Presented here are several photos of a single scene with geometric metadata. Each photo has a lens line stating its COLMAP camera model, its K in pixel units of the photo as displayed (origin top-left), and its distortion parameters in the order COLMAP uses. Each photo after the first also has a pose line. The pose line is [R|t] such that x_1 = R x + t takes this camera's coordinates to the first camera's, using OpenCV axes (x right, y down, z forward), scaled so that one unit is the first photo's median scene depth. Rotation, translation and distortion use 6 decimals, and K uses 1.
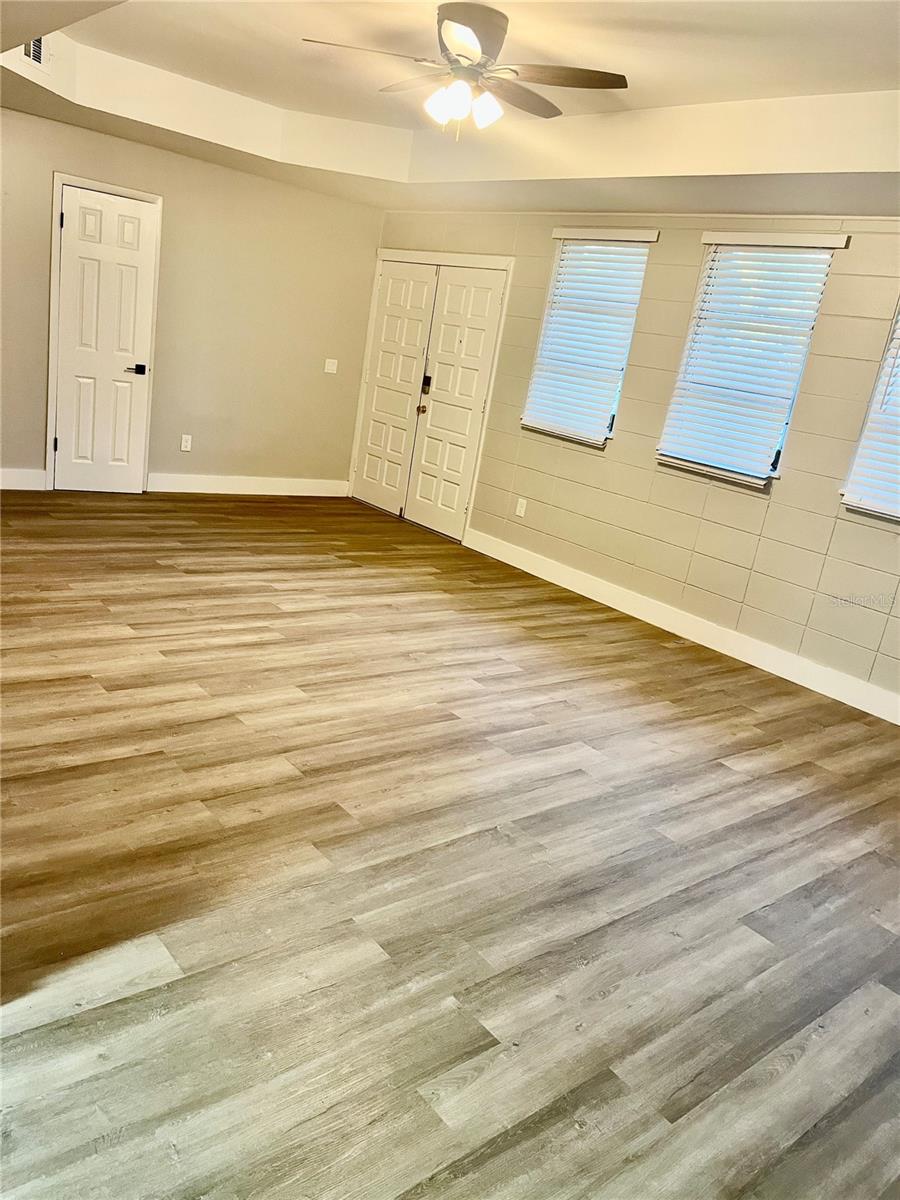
lens RADIAL K [[912.0, 0, 450.0], [0, 912.0, 600.0], [0, 0, 1]] dist [0.006996, 0.001971]
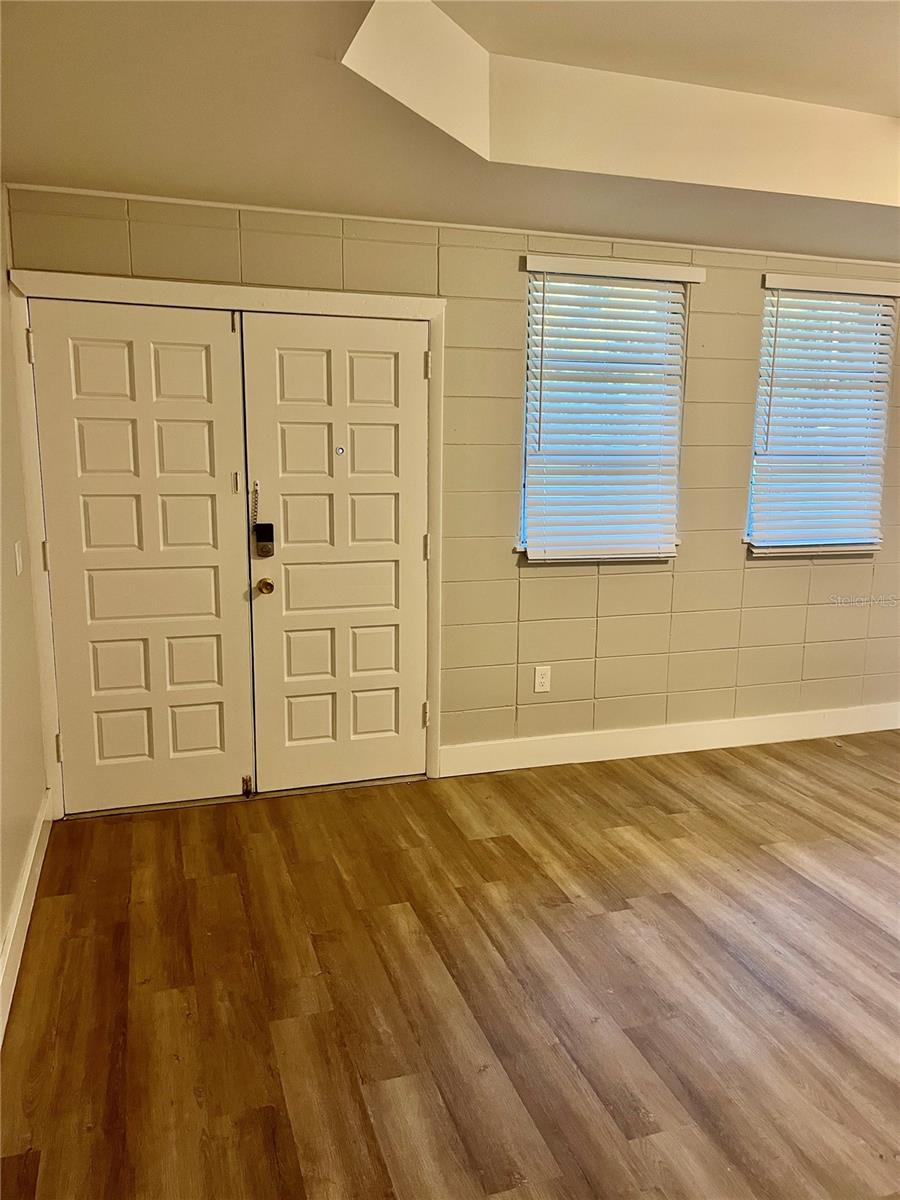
lens RADIAL K [[912.0, 0, 450.0], [0, 912.0, 600.0], [0, 0, 1]] dist [0.006996, 0.001971]
pose [[0.361259, -0.317544, 0.876731, -0.557970], [0.298278, 0.930180, 0.213997, -0.350015], [-0.883472, 0.184202, 0.430753, 0.851906]]
